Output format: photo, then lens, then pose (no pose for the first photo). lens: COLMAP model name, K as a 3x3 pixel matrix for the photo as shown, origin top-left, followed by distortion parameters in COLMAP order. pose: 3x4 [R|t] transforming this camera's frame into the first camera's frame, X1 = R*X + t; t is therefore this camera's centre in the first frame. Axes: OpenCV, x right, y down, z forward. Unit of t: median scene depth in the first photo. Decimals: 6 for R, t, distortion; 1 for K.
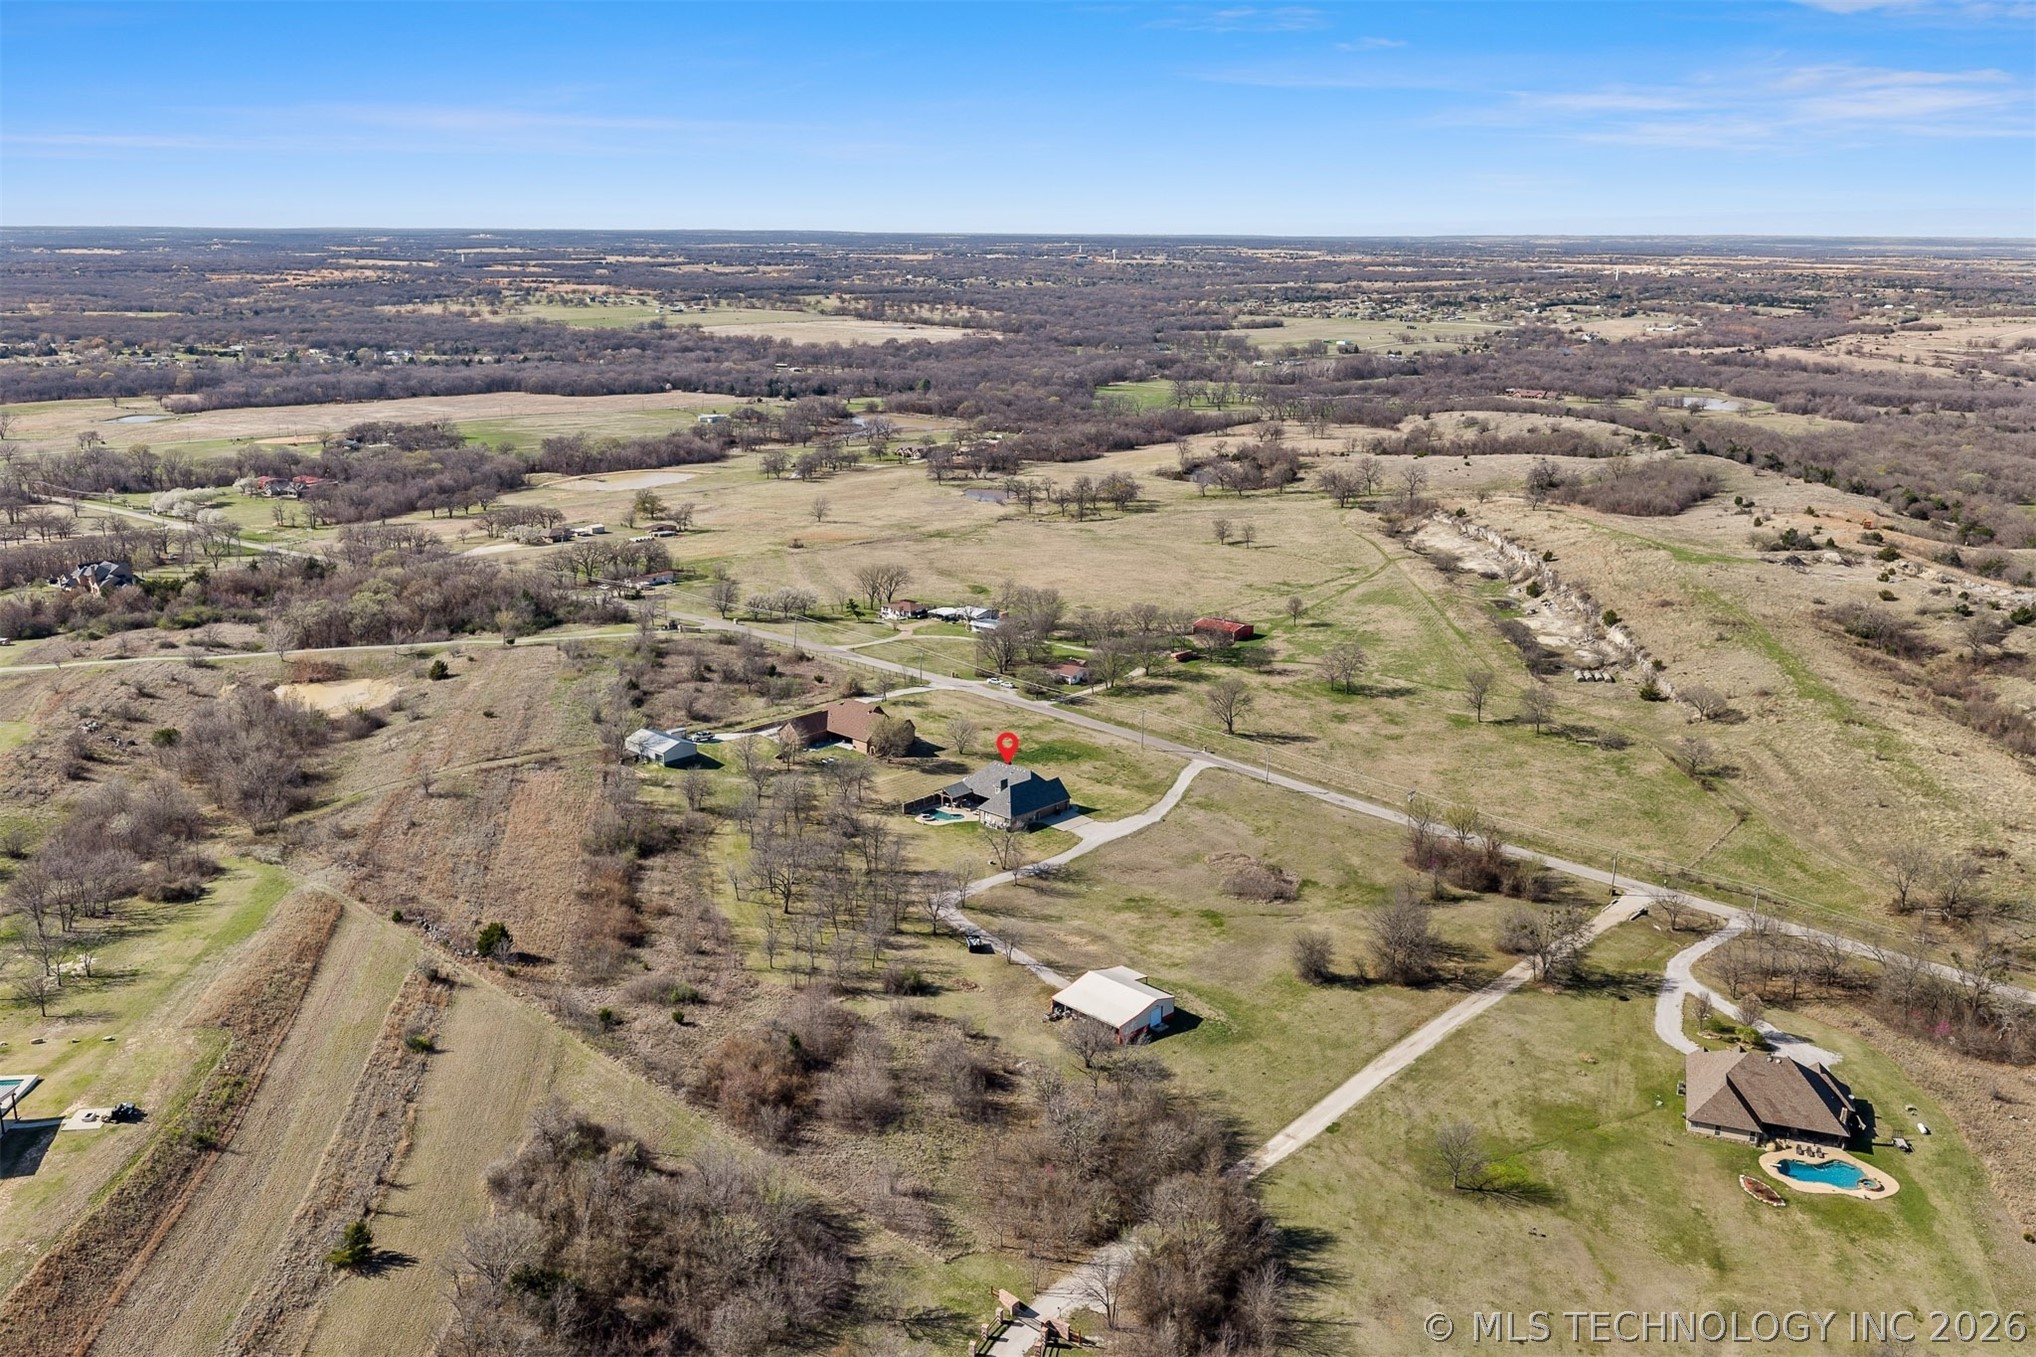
lens RADIAL K [[1688.9, 0, 1023.2], [0, 1688.9, 682.2], [0, 0, 1]] dist [0.038573, -0.096709]
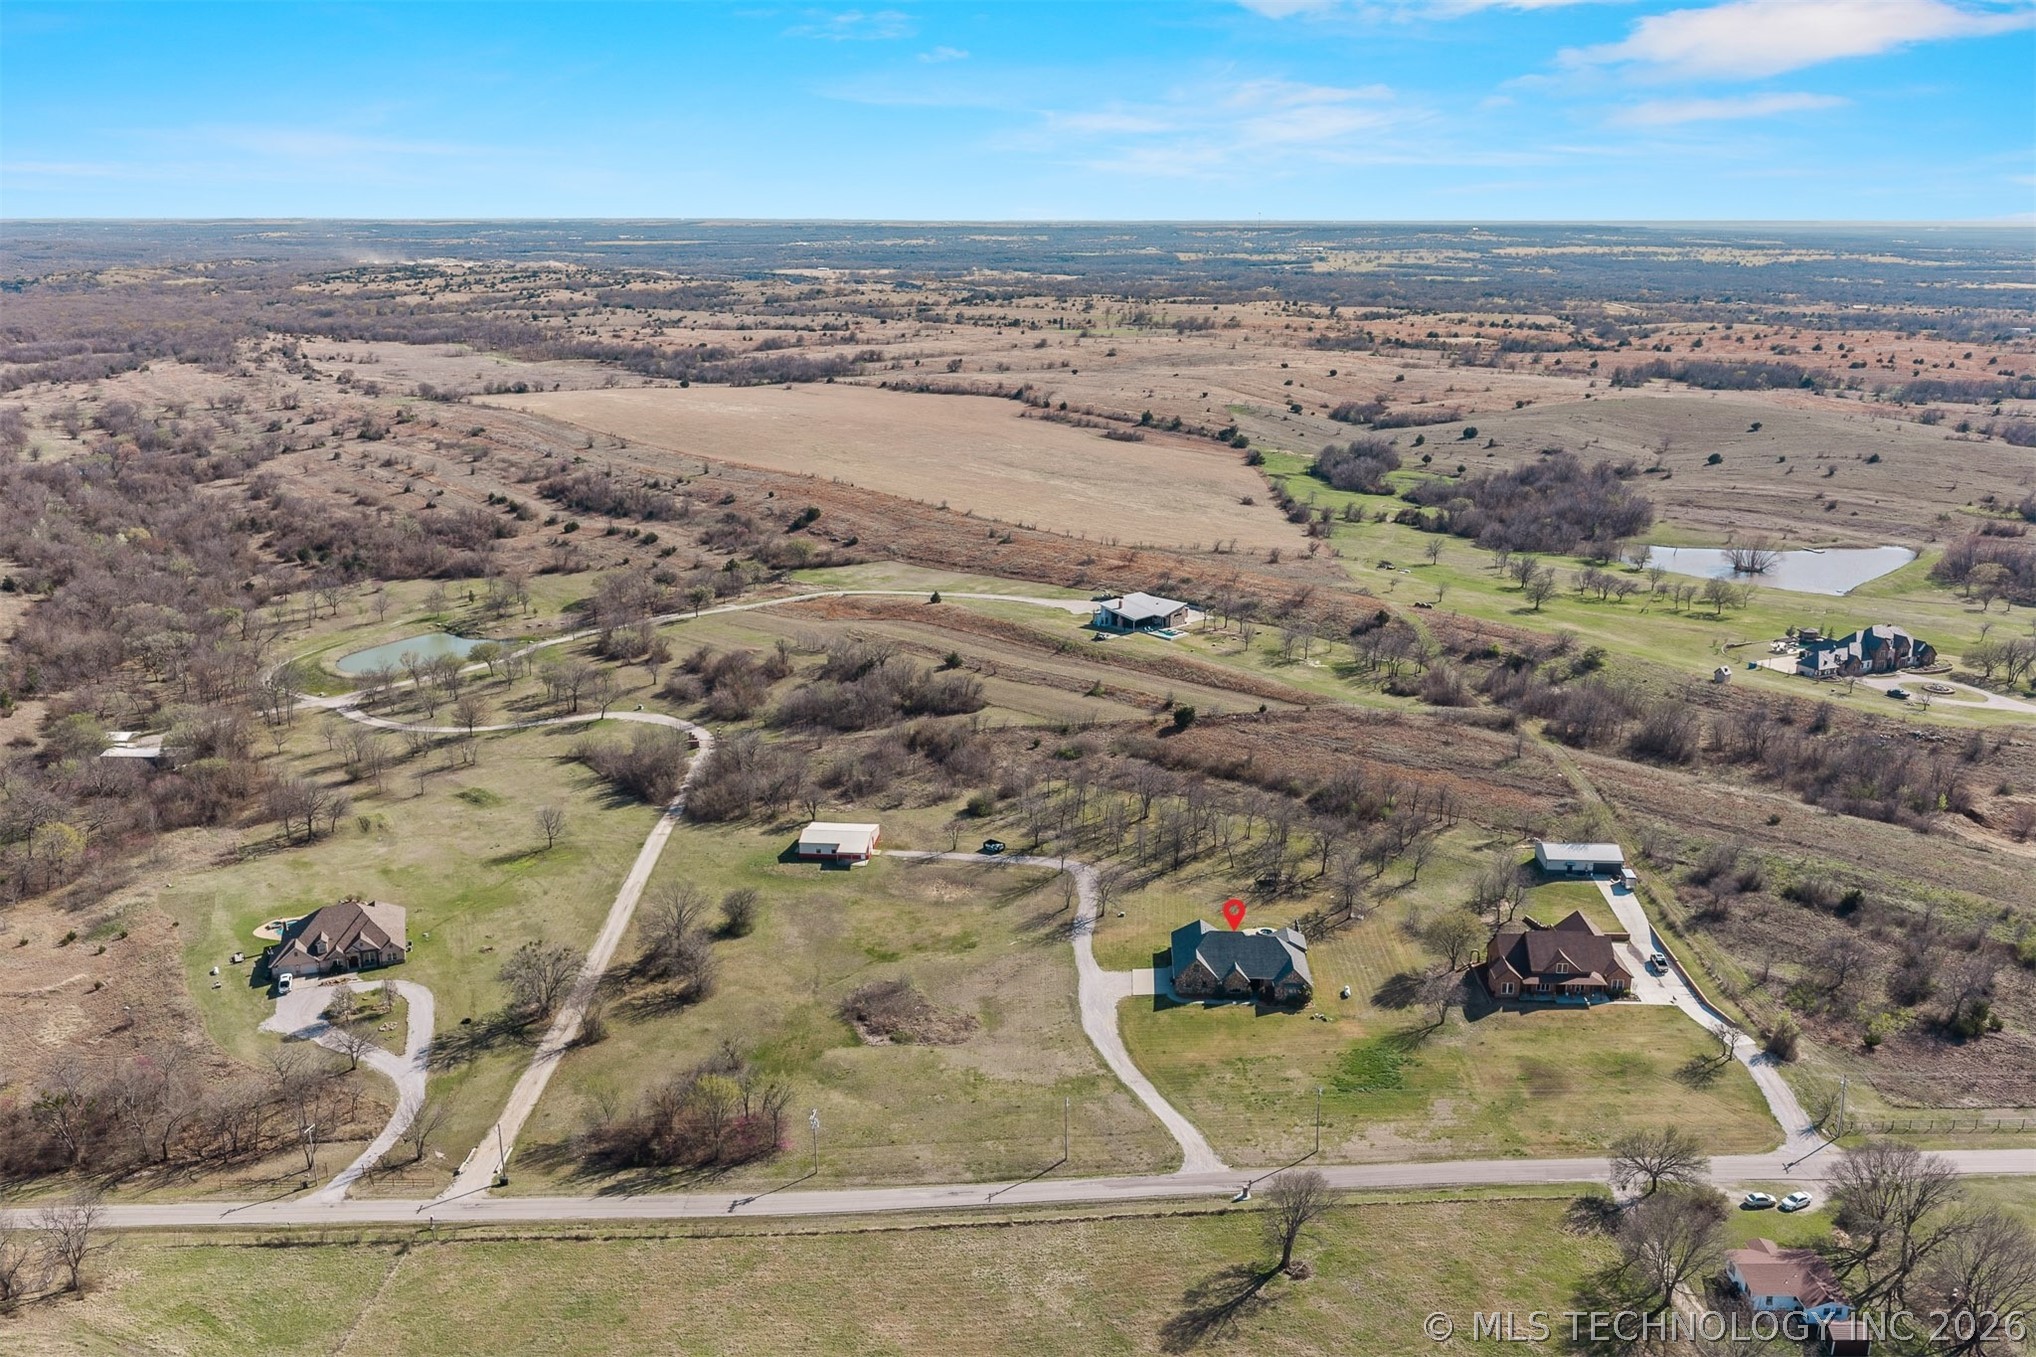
lens RADIAL K [[1688.9, 0, 1023.2], [0, 1688.9, 682.2], [0, 0, 1]] dist [0.038573, -0.096709]
pose [[-0.768016, 0.161208, -0.619809, 0.690262], [-0.178520, 0.875552, 0.448932, -0.496815], [0.615046, 0.455435, -0.643659, 1.756283]]
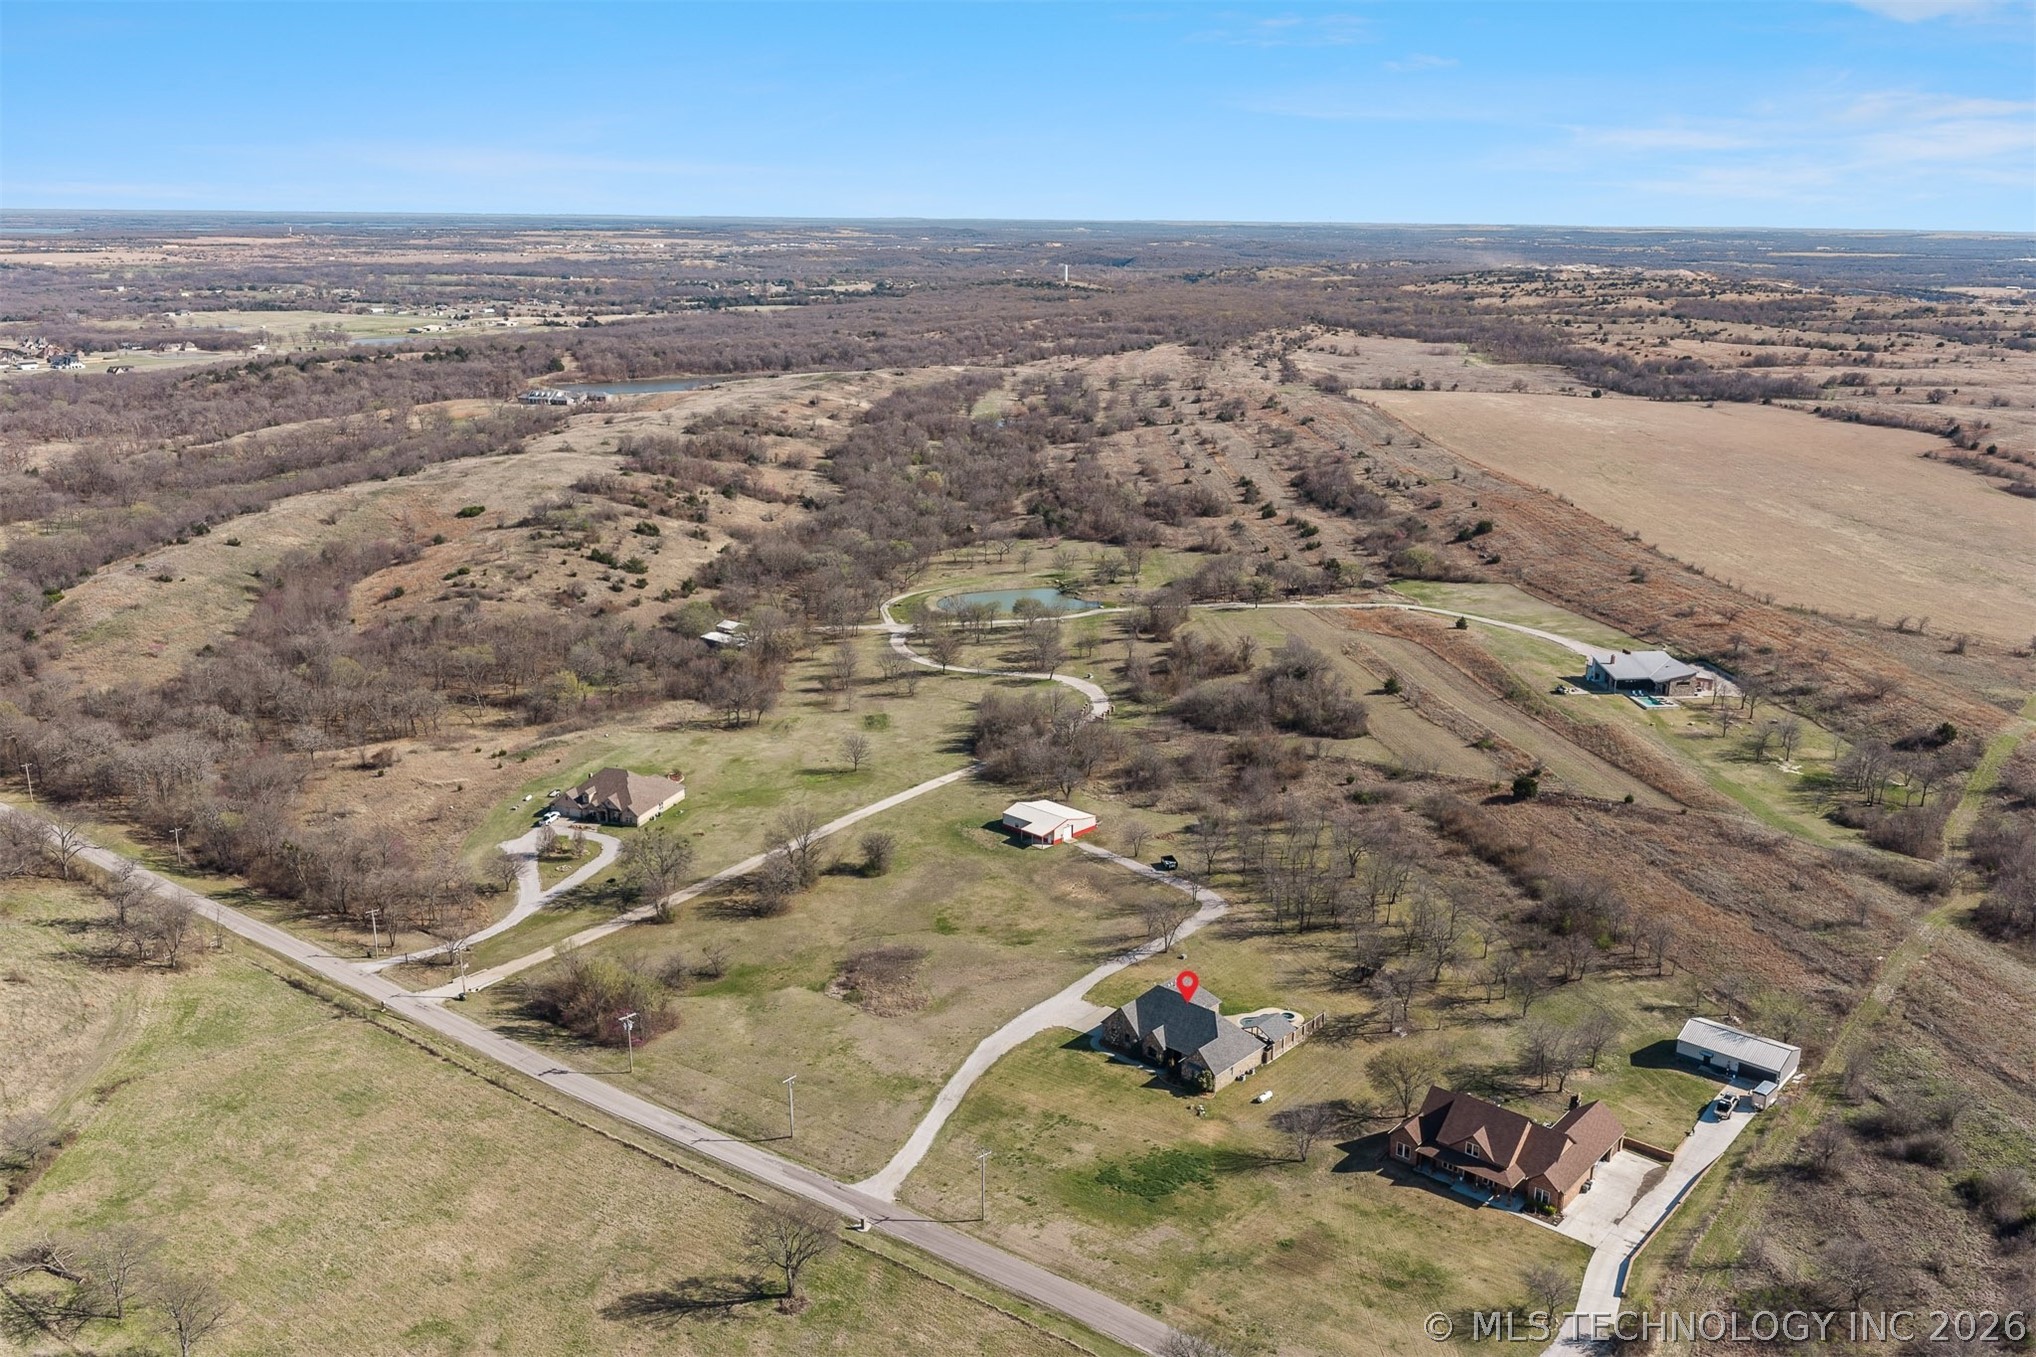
lens RADIAL K [[1687.0, 0, 1018.0], [0, 1687.0, 678.5], [0, 0, 1]] dist [0.002560, 0.000376]
pose [[-0.999568, -0.013405, -0.026148, 0.105797], [-0.024914, 0.858430, 0.512325, -0.538437], [0.015579, 0.512755, -0.858393, 1.935452]]
